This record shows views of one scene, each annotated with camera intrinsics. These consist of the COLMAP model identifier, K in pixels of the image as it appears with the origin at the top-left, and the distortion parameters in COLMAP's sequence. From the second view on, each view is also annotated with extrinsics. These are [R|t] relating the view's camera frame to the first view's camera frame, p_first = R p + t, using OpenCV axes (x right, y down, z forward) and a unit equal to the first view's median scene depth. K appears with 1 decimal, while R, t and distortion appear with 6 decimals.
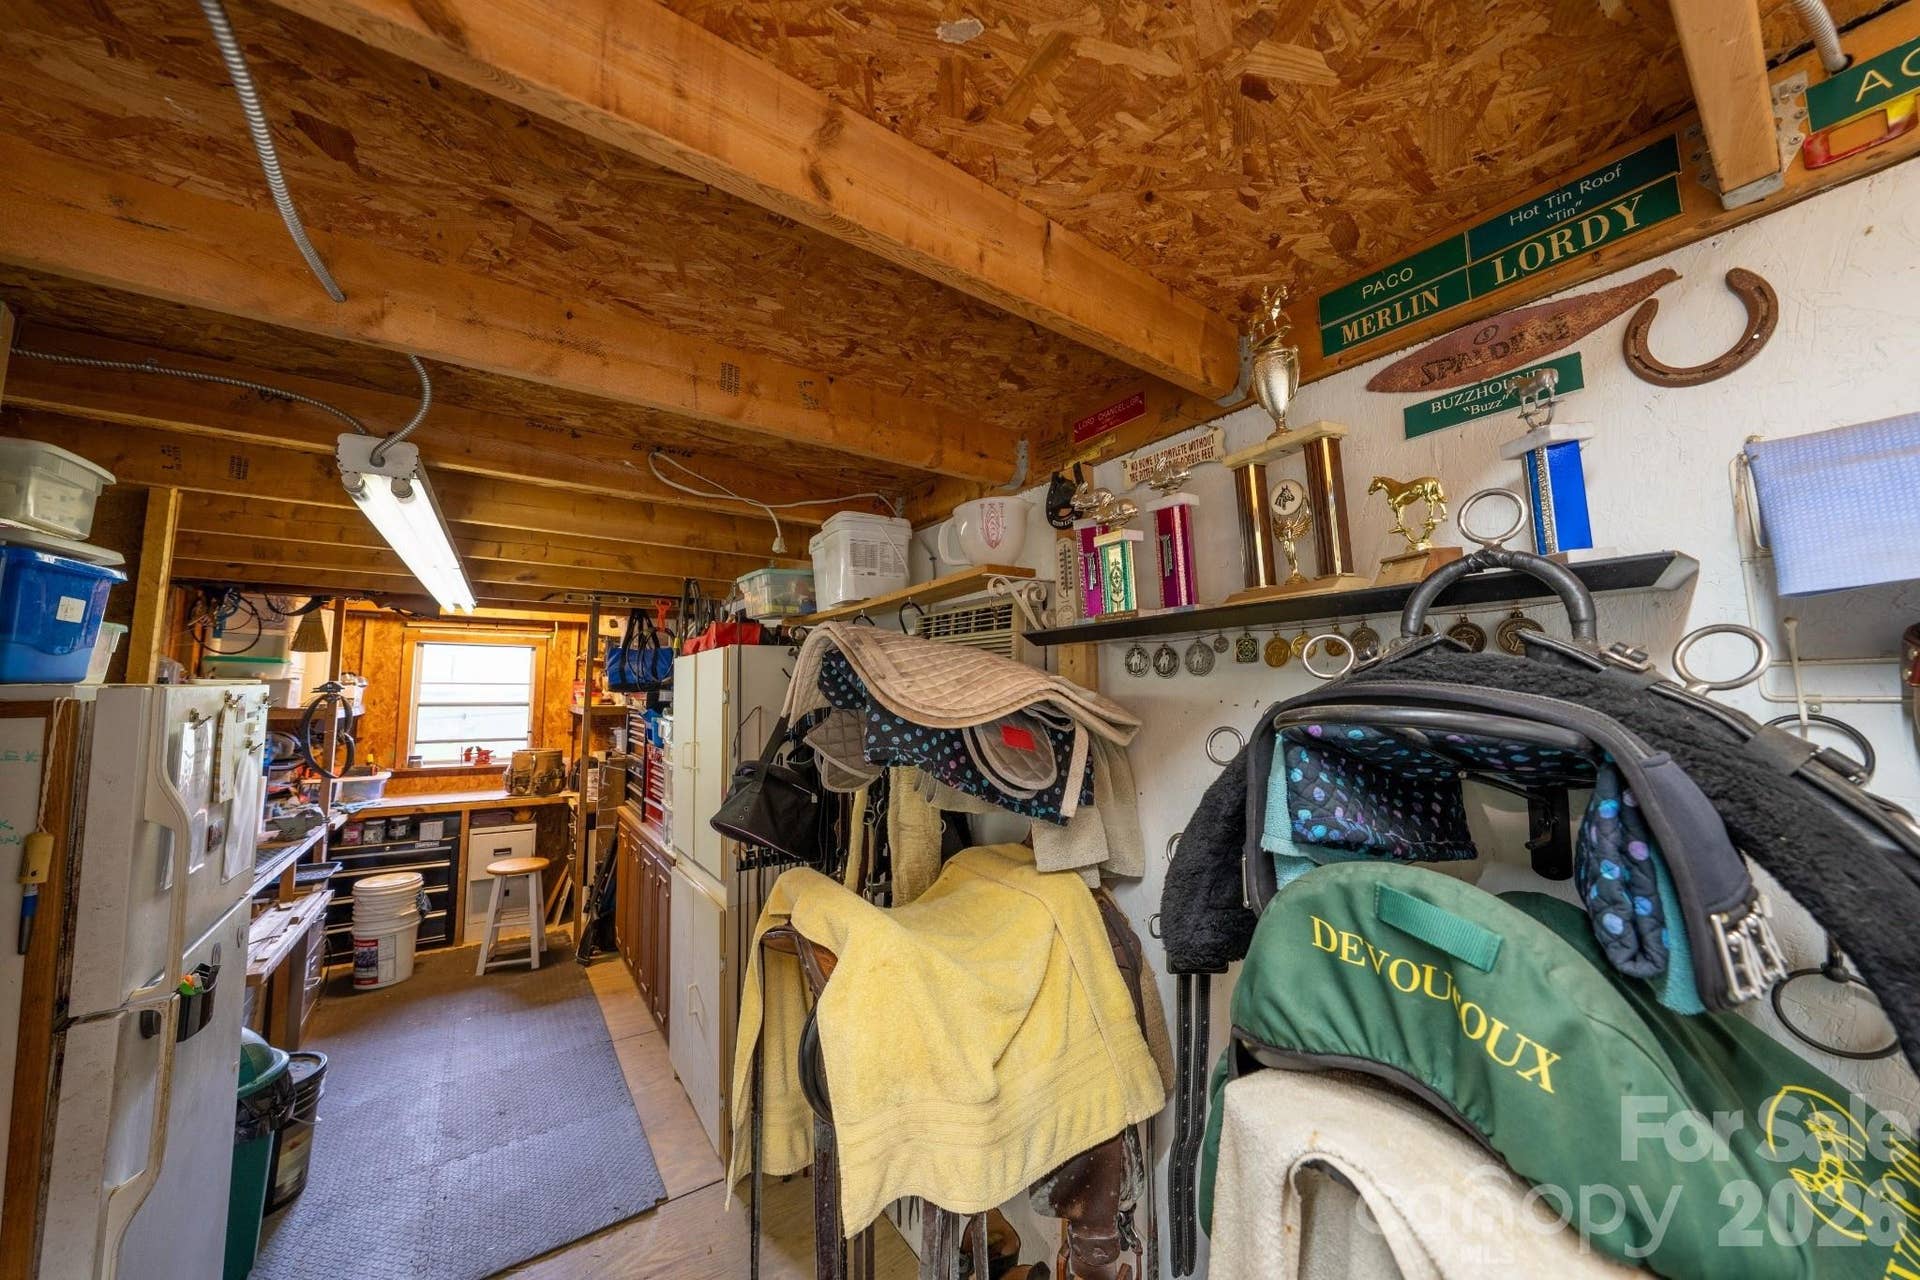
lens RADIAL K [[659.7, 0, 960.9], [0, 659.7, 631.0], [0, 0, 1]] dist [-0.012203, 0.000120]
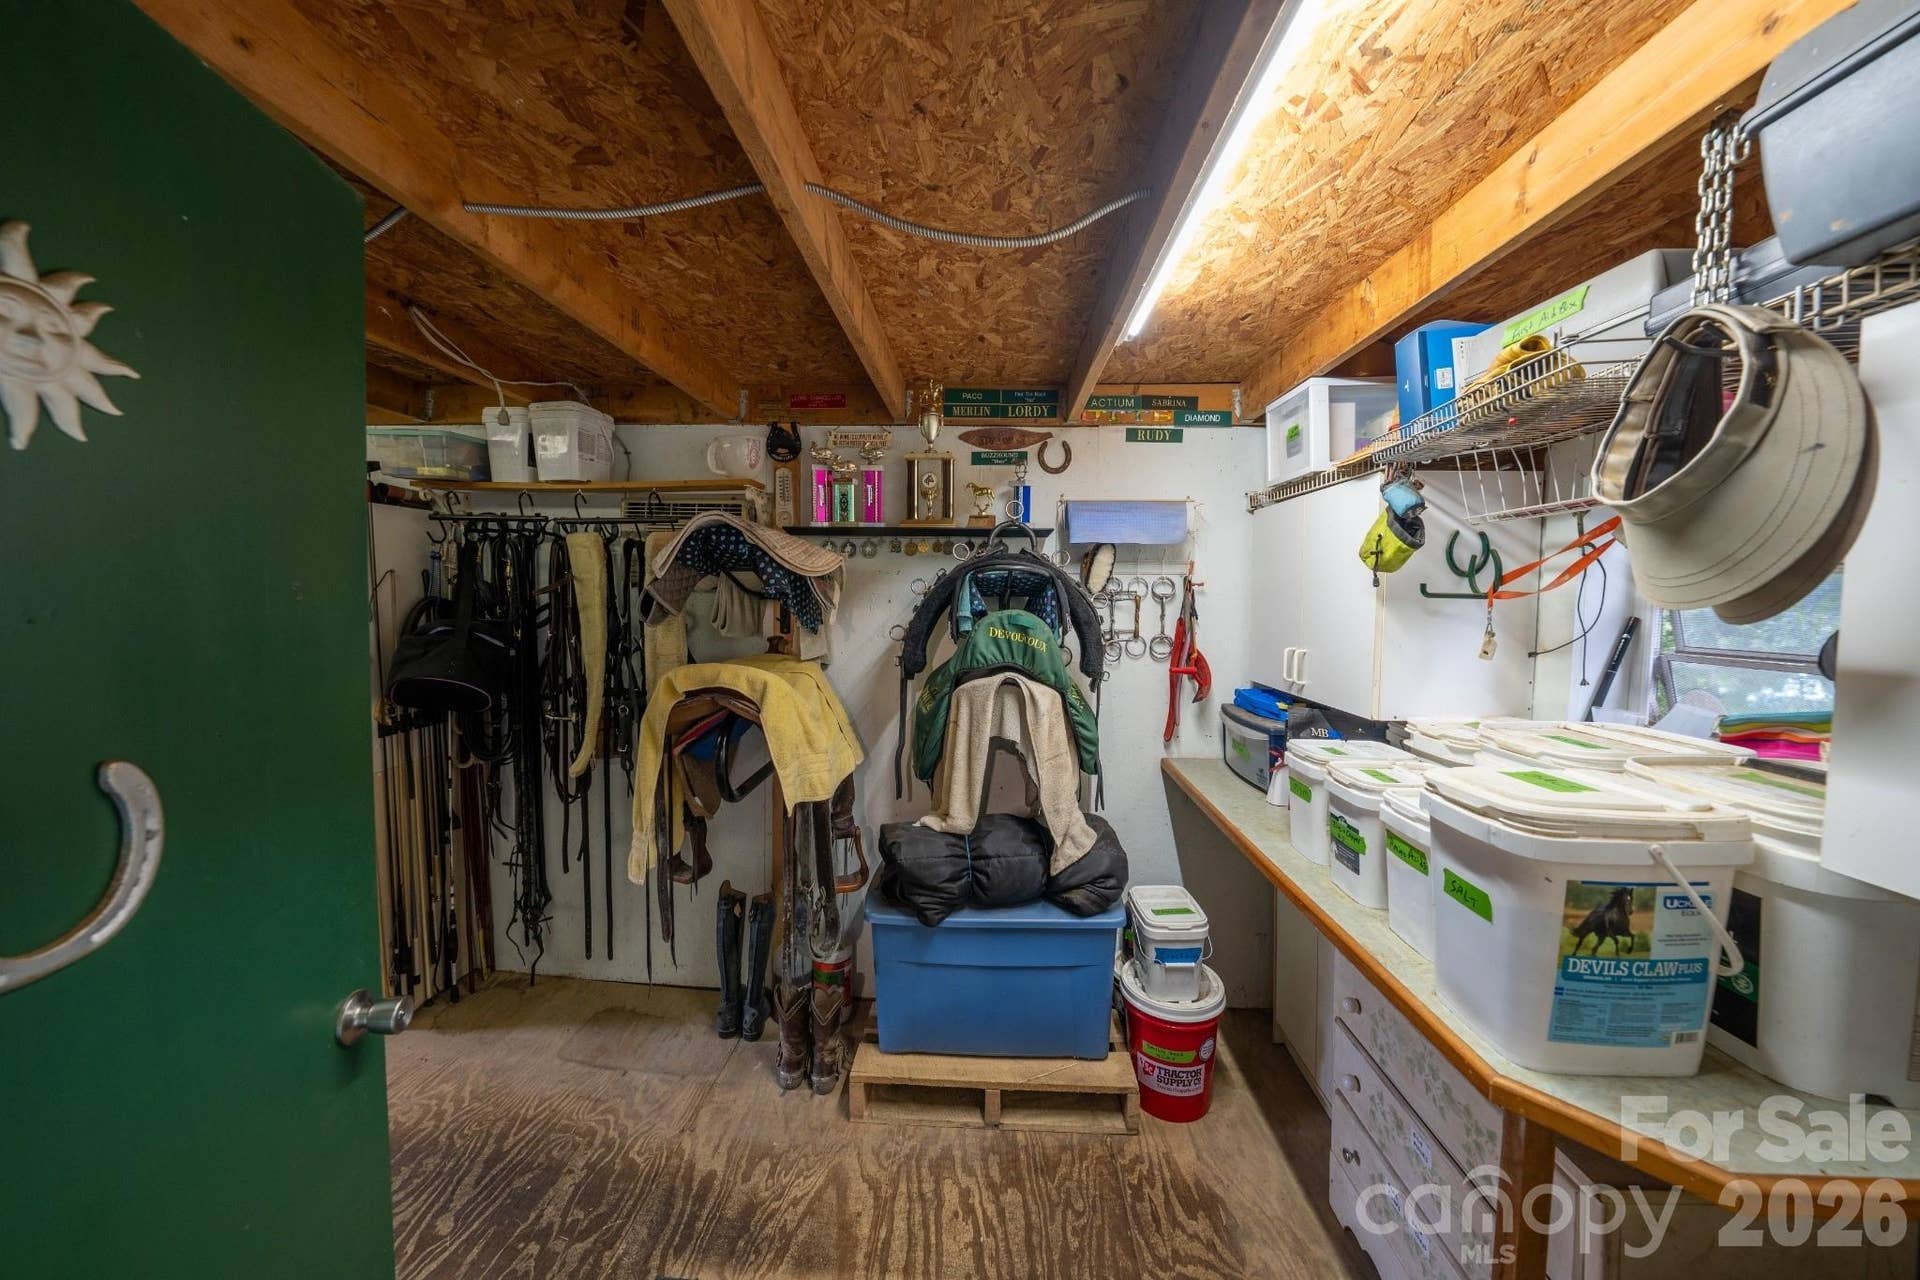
lens RADIAL K [[659.7, 0, 960.9], [0, 659.7, 631.0], [0, 0, 1]] dist [-0.012203, 0.000120]
pose [[0.625069, -0.026823, 0.780109, -1.399258], [-0.094585, 0.989442, 0.109808, 0.057854], [-0.774818, -0.142424, 0.615932, -0.621828]]
